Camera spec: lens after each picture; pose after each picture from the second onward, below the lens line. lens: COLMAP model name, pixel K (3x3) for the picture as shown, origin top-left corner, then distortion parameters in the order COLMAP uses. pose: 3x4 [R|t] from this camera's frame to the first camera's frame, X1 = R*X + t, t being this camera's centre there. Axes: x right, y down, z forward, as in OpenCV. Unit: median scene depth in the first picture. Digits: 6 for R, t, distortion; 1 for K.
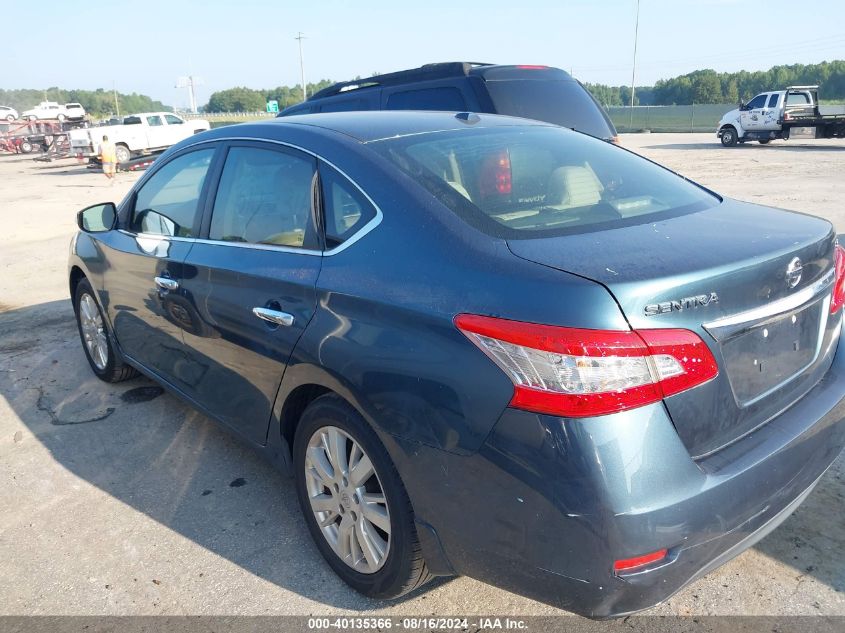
lens RADIAL K [[700.7, 0, 414.7], [0, 700.7, 310.4], [0, 0, 1]] dist [-0.001354, 0.003652]
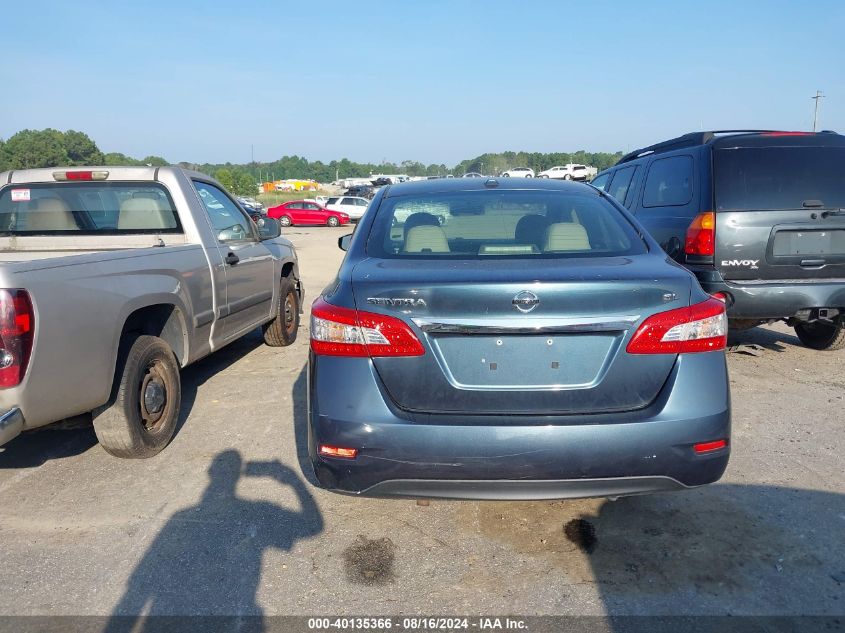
lens RADIAL K [[700.7, 0, 414.7], [0, 700.7, 310.4], [0, 0, 1]] dist [-0.001354, 0.003652]
pose [[0.744792, 0.136635, -0.653158, 0.801216], [-0.189606, 0.981801, -0.010822, 0.009751], [0.639793, 0.131902, 0.757144, -0.082161]]
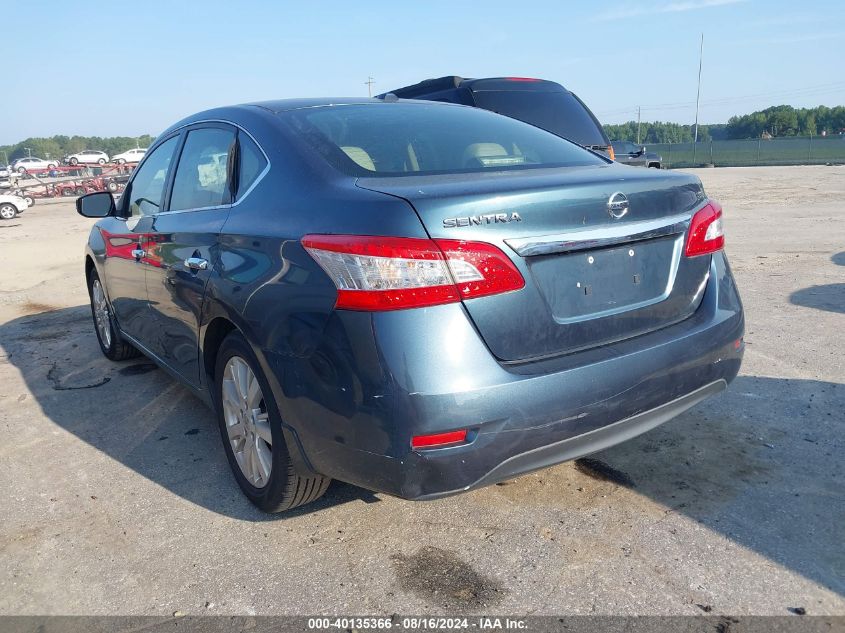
lens RADIAL K [[699.6, 0, 422.5], [0, 699.6, 316.5], [0, 0, 1]] dist [0.010236, -0.012669]
pose [[0.994686, 0.009482, -0.102522, 0.224256], [-0.015055, 0.998443, -0.053721, 0.118408], [0.101853, 0.054979, 0.993279, -0.076228]]
